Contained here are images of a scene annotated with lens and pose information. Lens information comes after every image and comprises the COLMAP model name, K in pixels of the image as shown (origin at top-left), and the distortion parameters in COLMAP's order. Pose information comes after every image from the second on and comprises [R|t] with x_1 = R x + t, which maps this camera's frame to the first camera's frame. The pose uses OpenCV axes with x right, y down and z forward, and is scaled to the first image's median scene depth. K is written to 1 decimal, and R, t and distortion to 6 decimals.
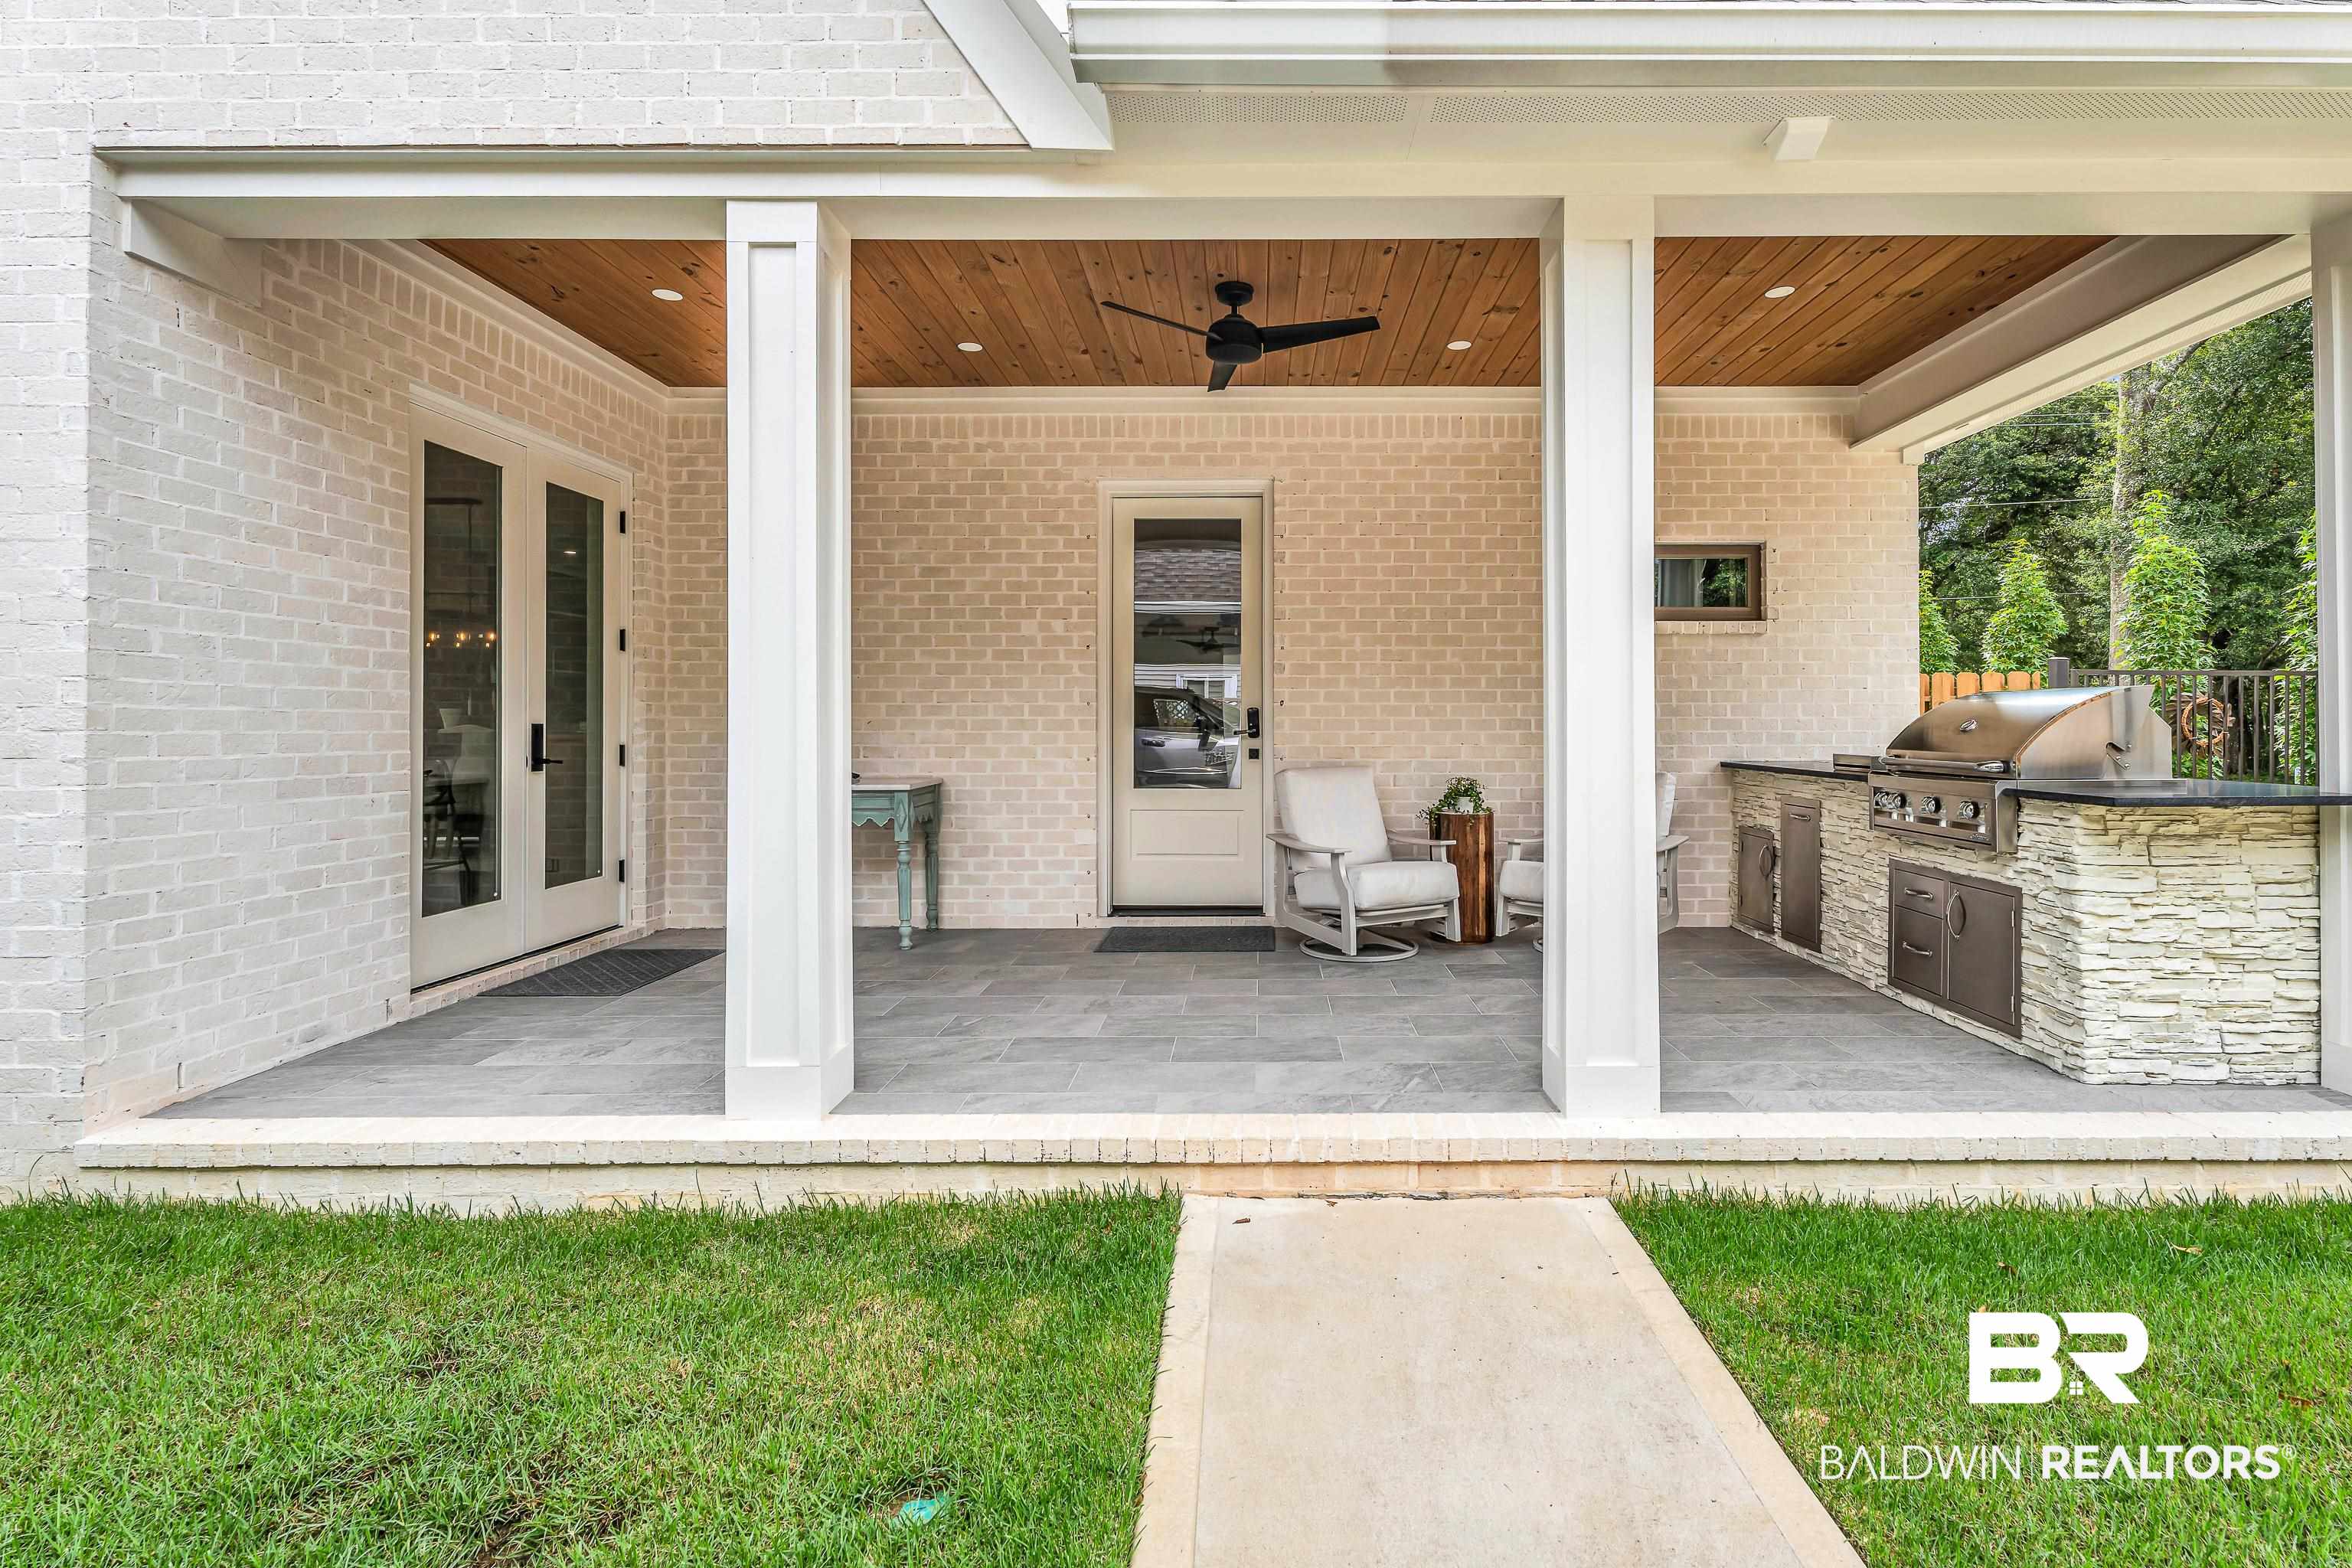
lens RADIAL K [[1076.4, 0, 1260.4], [0, 1076.4, 717.0], [0, 0, 1]] dist [0.000707, 0.000043]
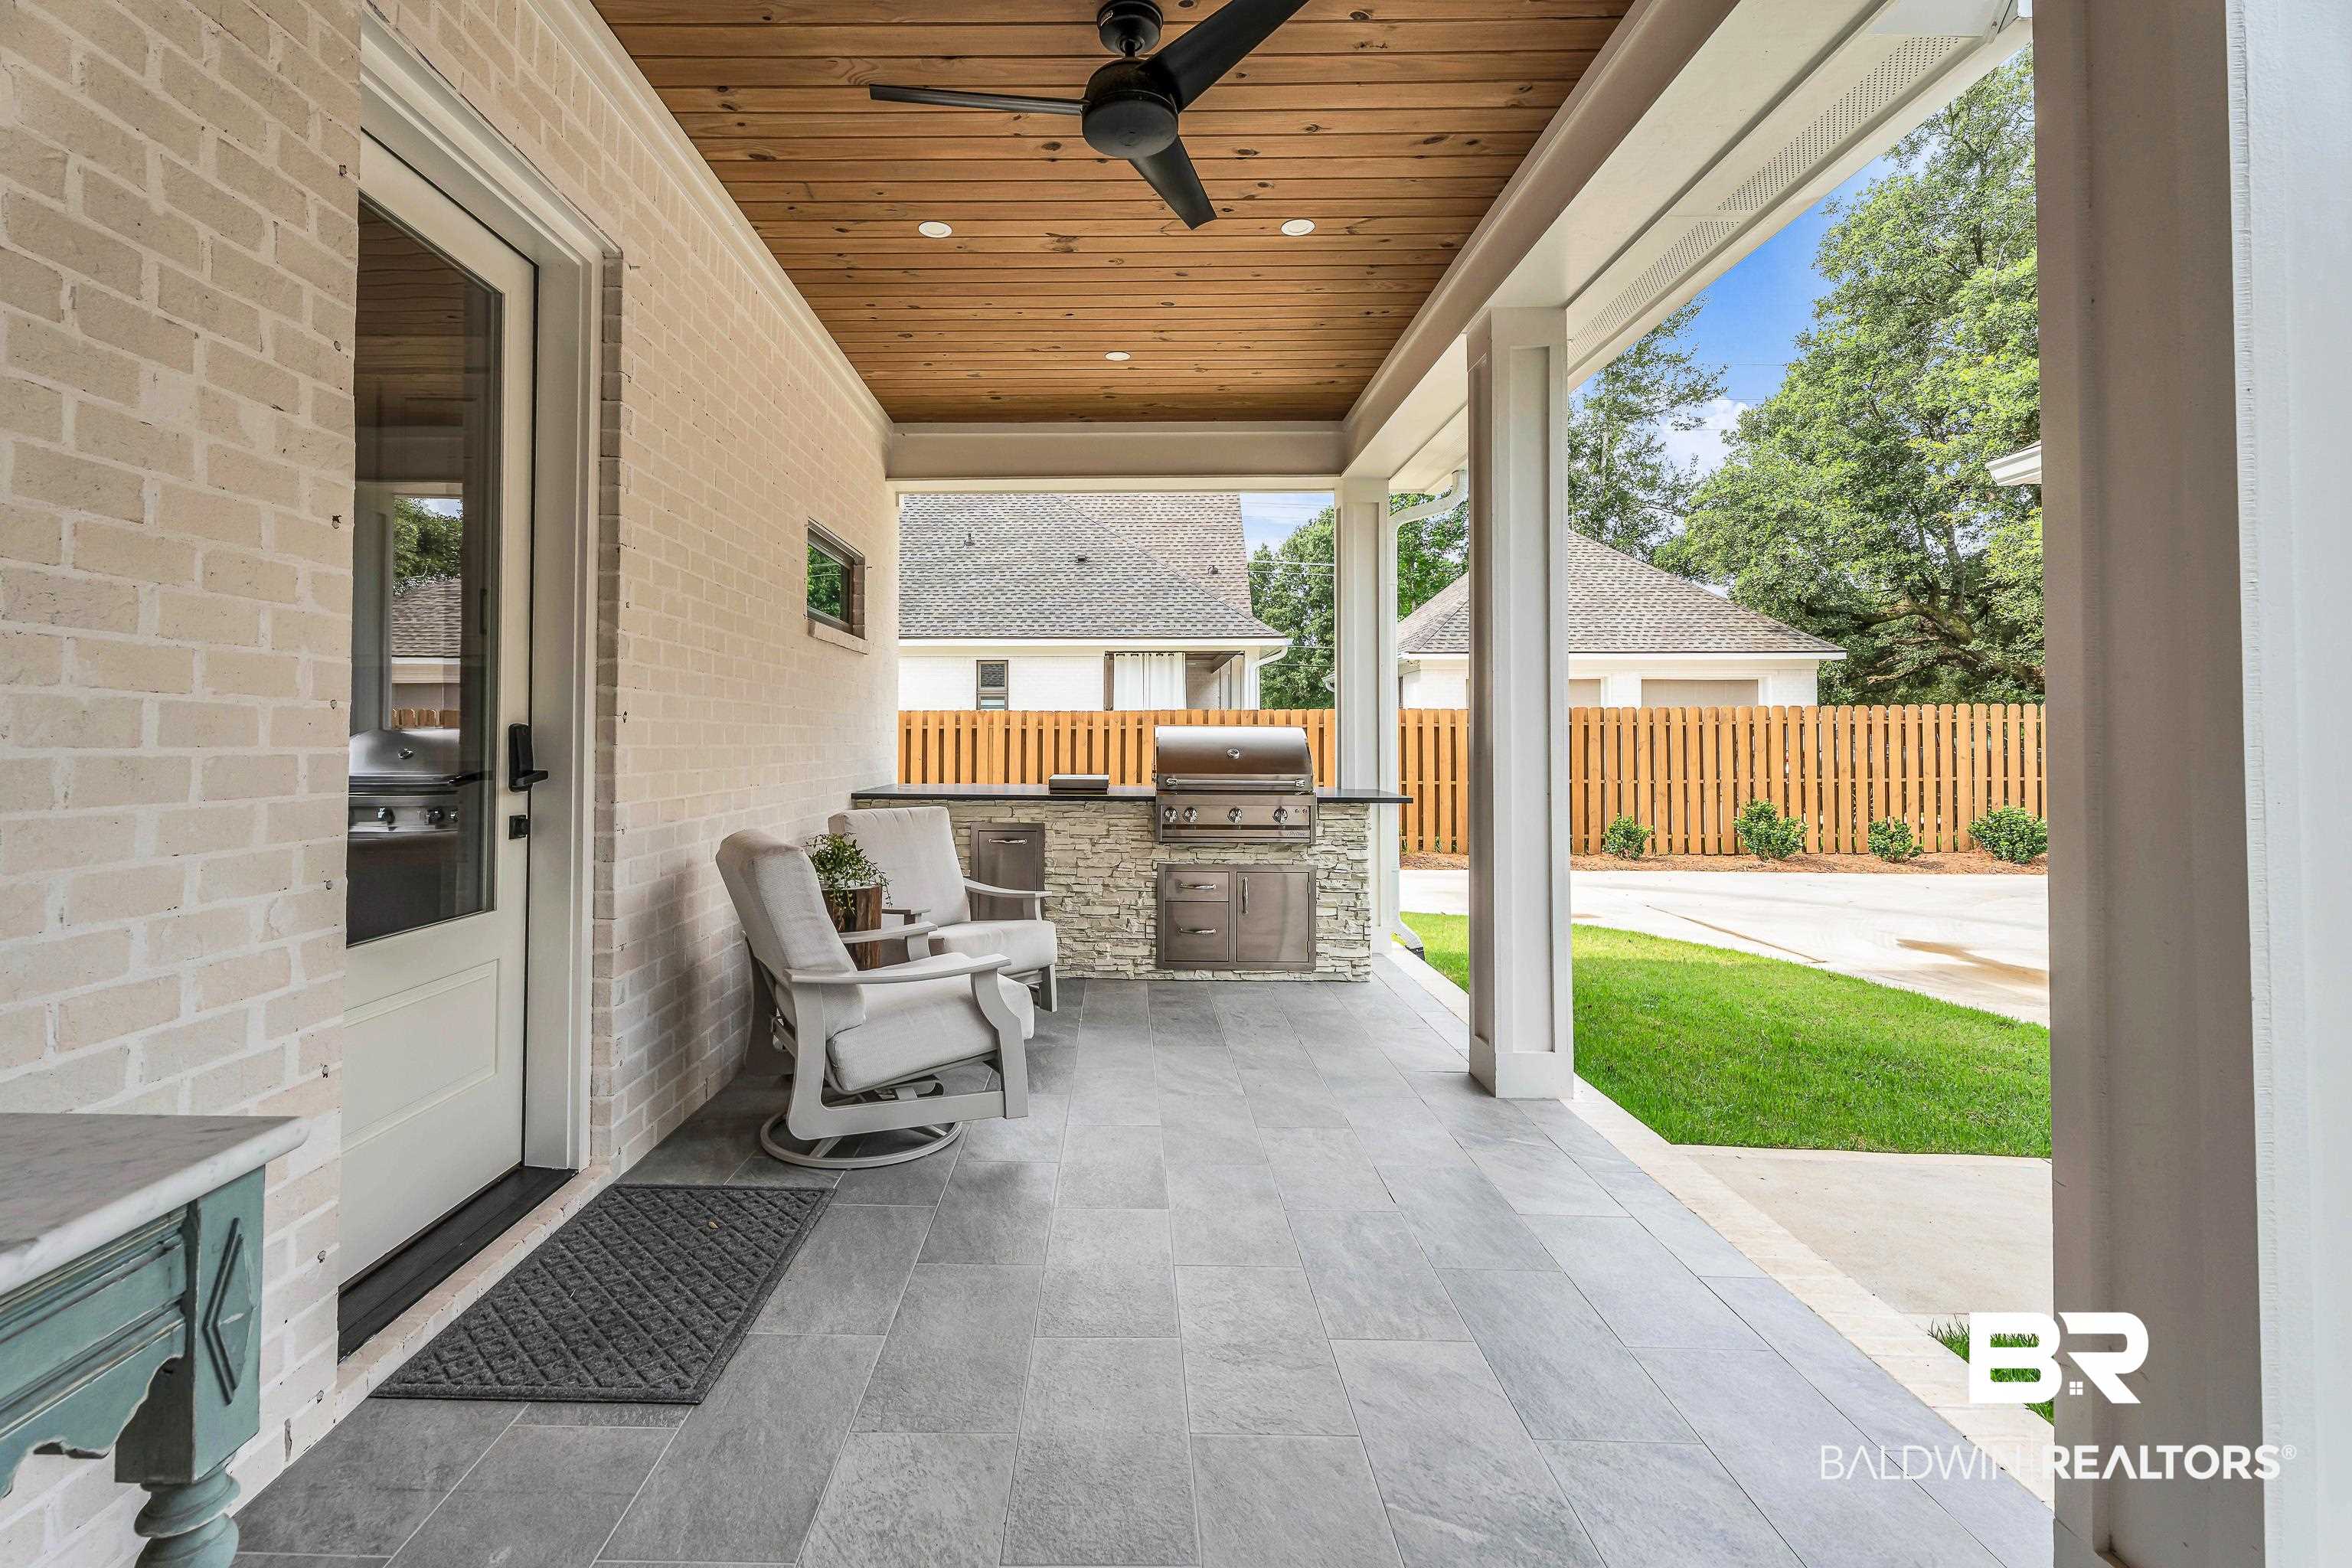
lens RADIAL K [[1039.2, 0, 1172.1], [0, 1039.2, 718.6], [0, 0, 1]] dist [0.000117, -0.000004]
pose [[0.020552, 0.021994, 0.999547, -0.464069], [-0.008872, 0.999723, -0.021815, -0.004099], [-0.999749, -0.008420, 0.020741, 0.771733]]
